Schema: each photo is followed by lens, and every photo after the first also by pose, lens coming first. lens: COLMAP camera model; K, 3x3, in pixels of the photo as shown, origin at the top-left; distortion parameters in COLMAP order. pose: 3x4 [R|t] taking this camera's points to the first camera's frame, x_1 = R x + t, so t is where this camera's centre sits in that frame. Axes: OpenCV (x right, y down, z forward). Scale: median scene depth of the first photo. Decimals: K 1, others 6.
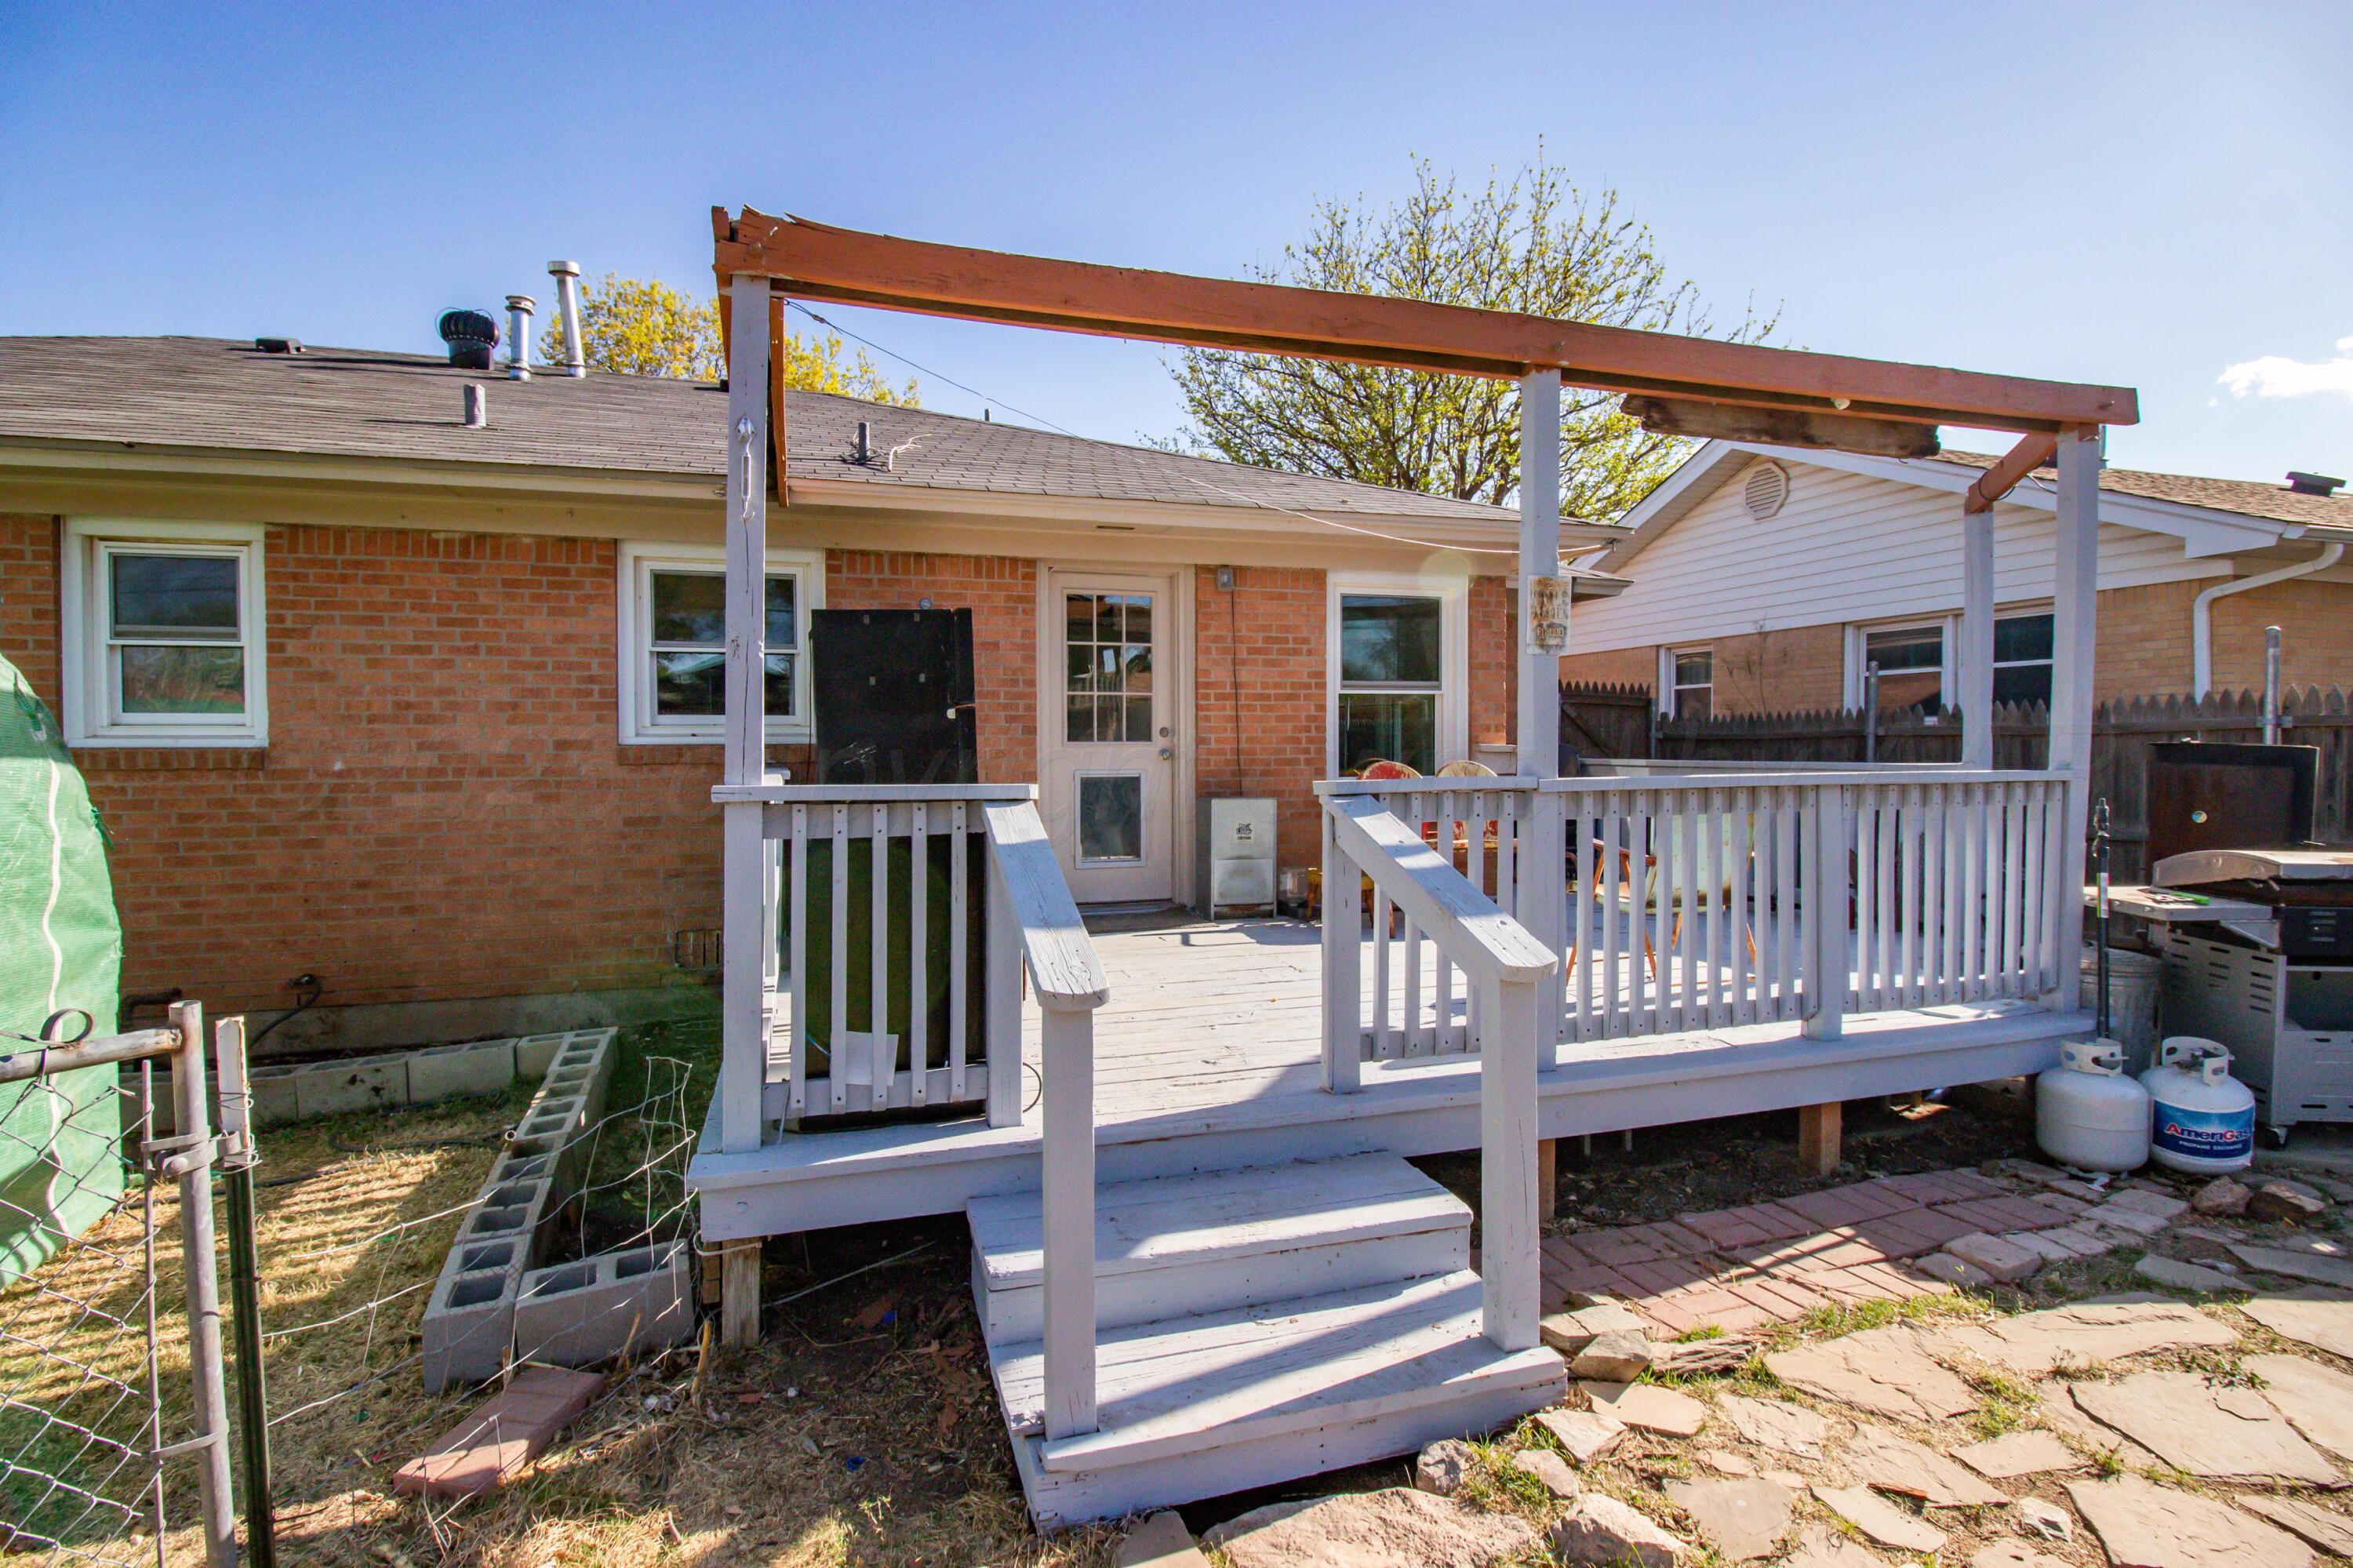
lens RADIAL K [[1197.2, 0, 1176.5], [0, 1197.2, 784.0], [0, 0, 1]] dist [-0.005577, -0.000807]
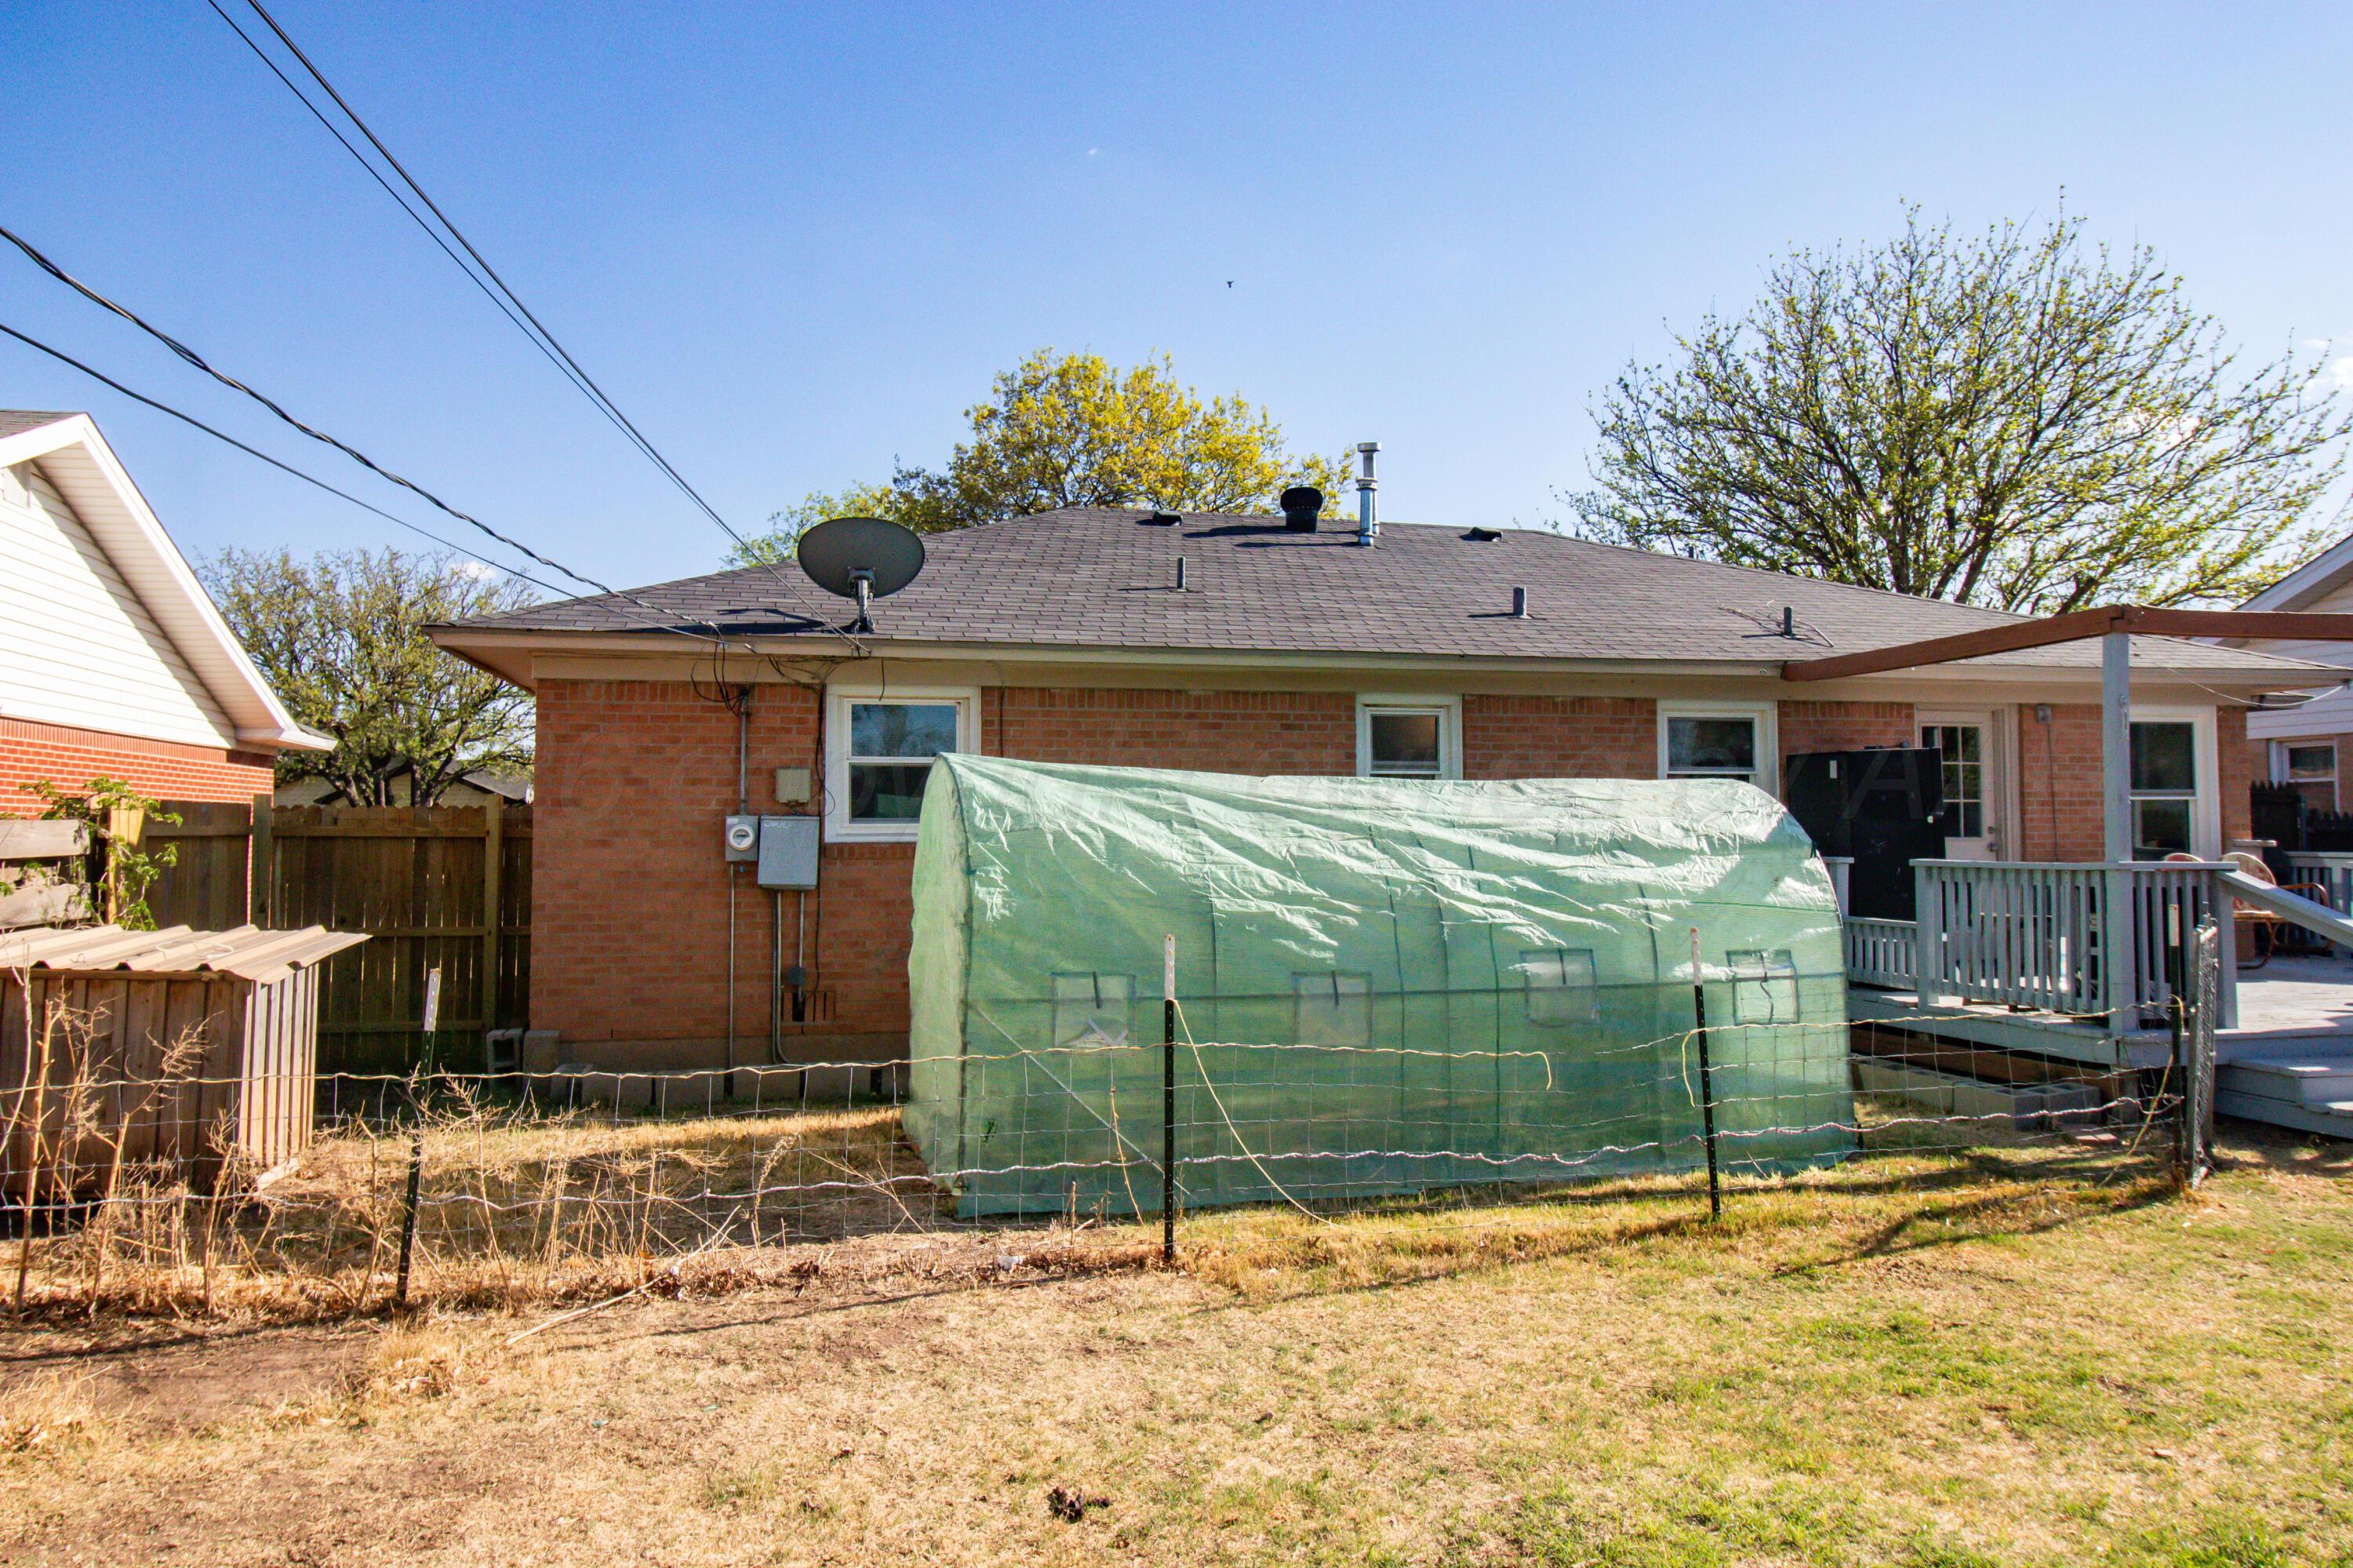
lens RADIAL K [[1613.2, 0, 1176.5], [0, 1613.2, 784.0], [0, 0, 1]] dist [-0.006648, -0.002925]
pose [[0.994244, -0.001525, -0.107131, -0.755613], [-0.005177, 0.998047, -0.062257, 0.021866], [0.107017, 0.062453, 0.992294, -0.900180]]
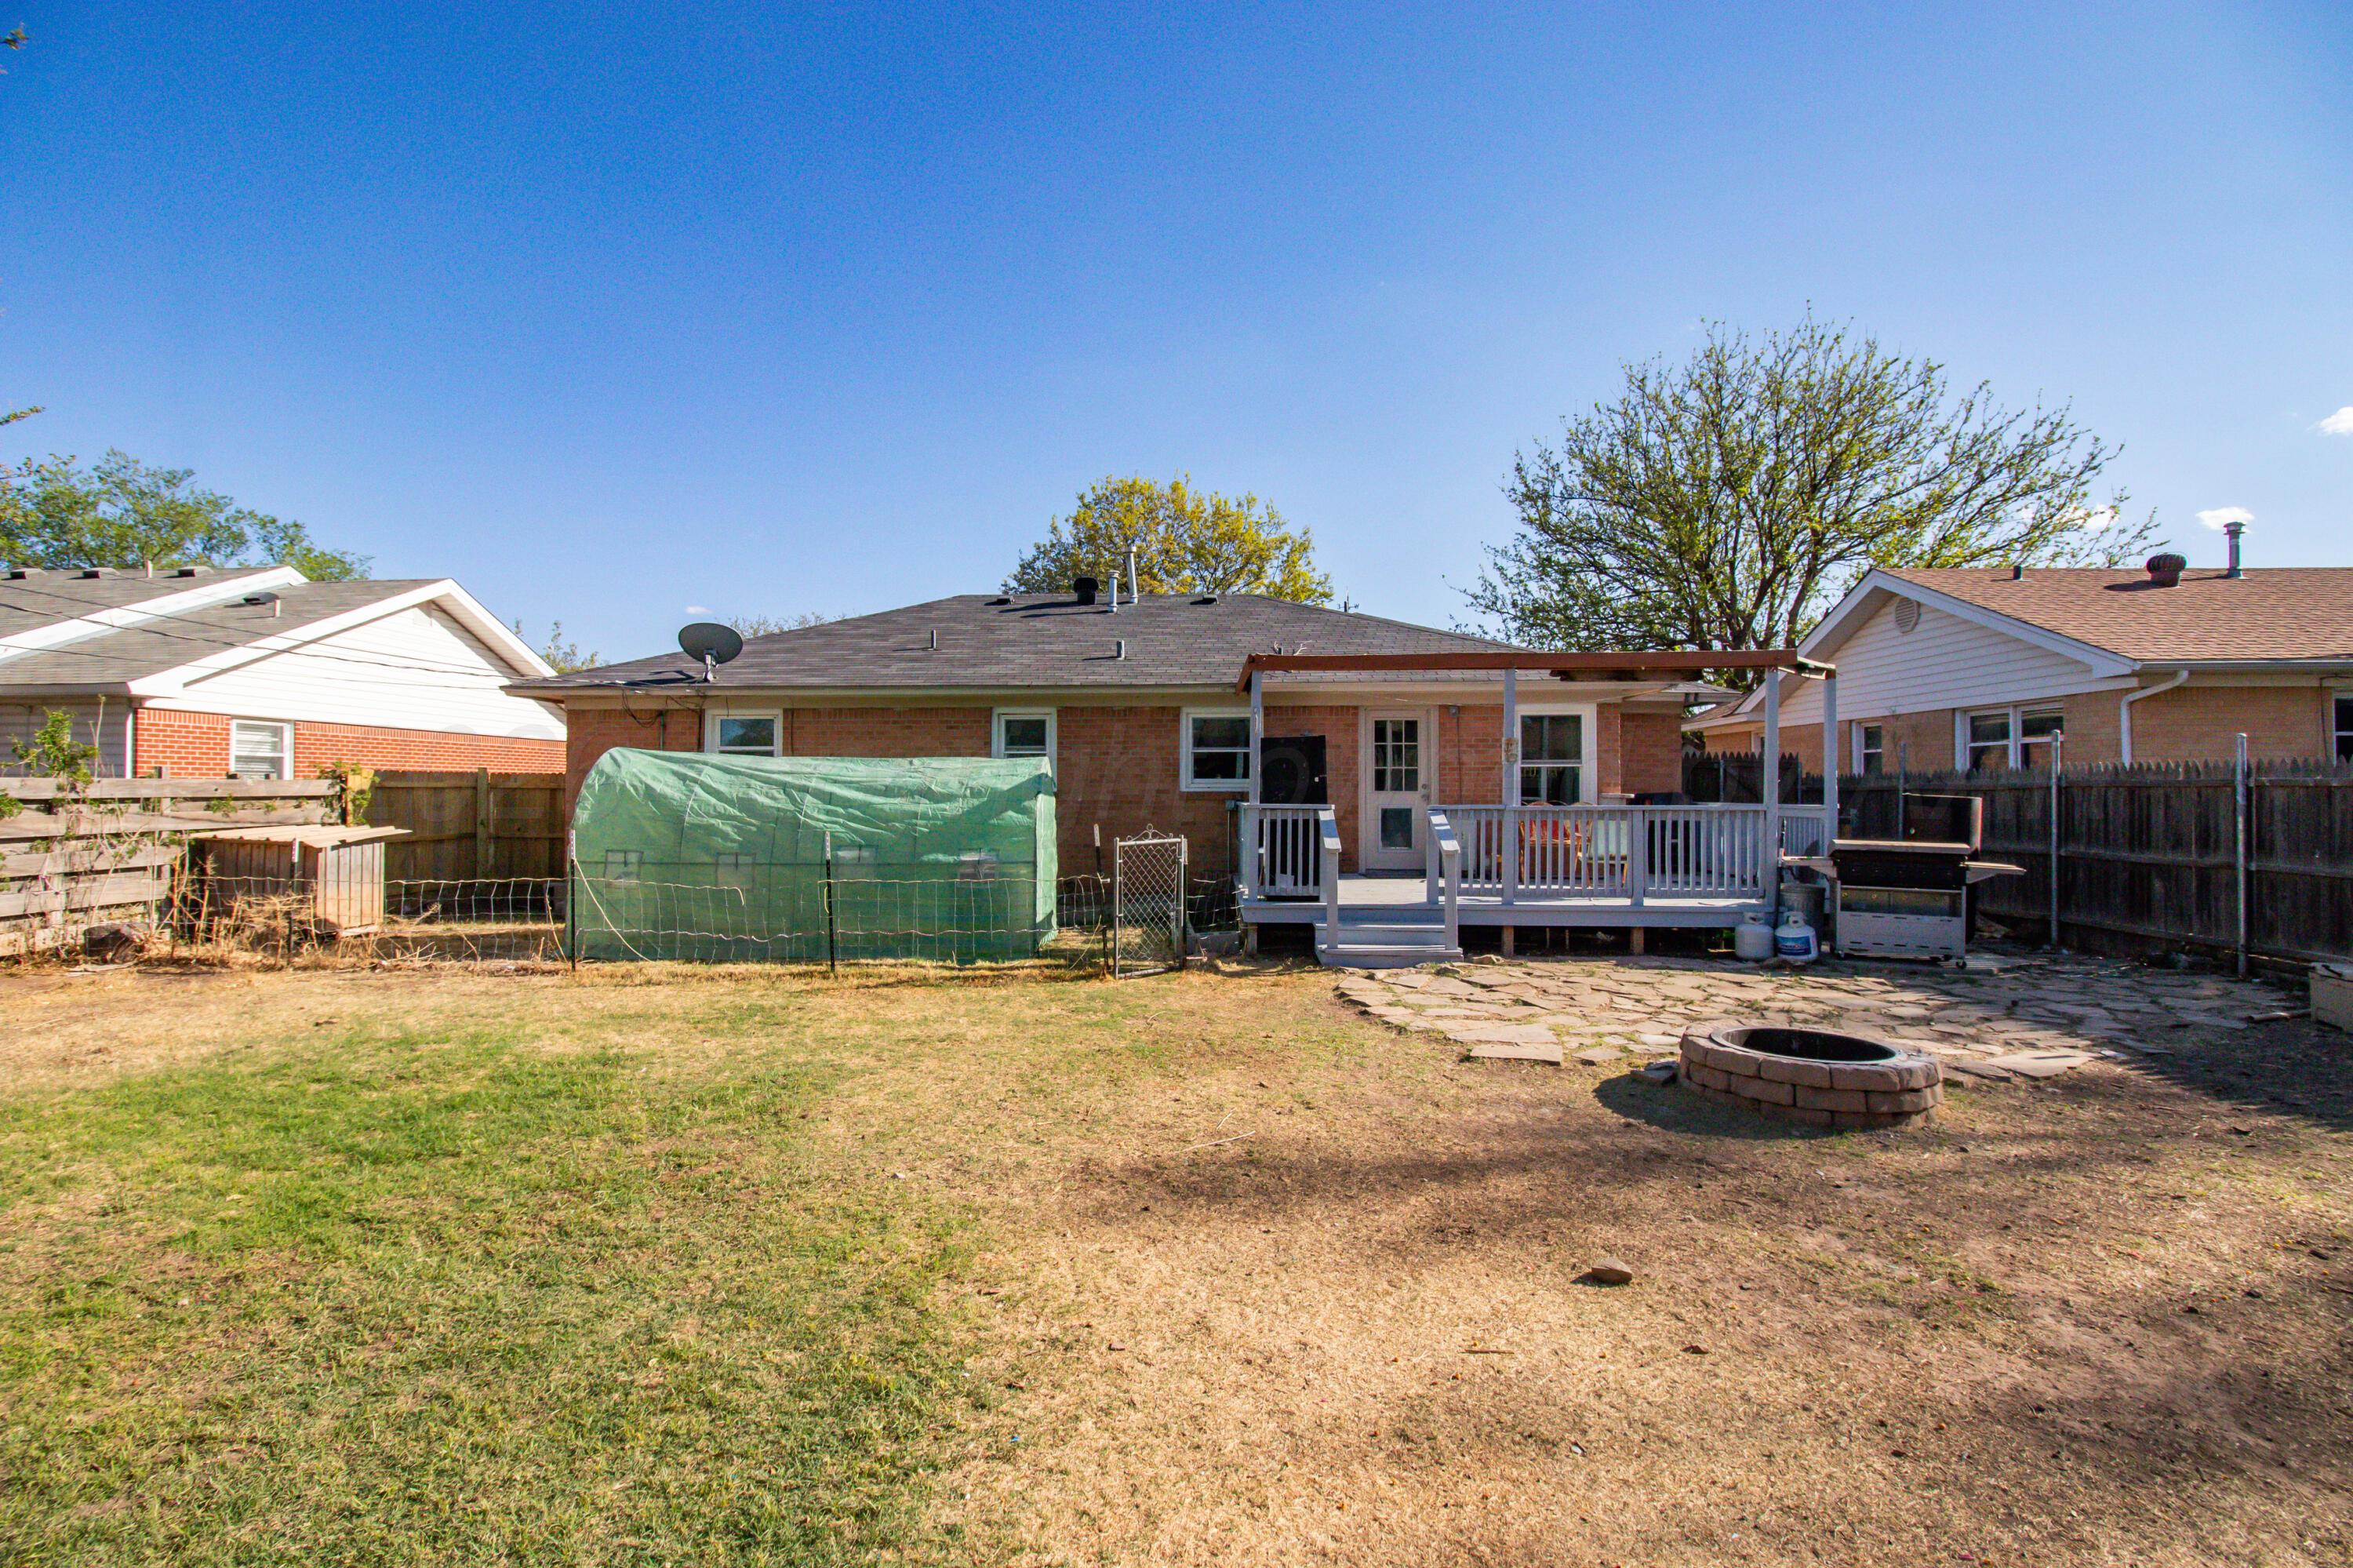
lens RADIAL K [[1150.9, 0, 1105.8], [0, 1150.9, 784.4], [0, 0, 1]] dist [-0.019780, -0.000855]
pose [[0.925143, 0.002610, -0.379609, 0.247090], [-0.016686, 0.999289, -0.033796, 0.029809], [0.379251, 0.037601, 0.924529, -1.077690]]
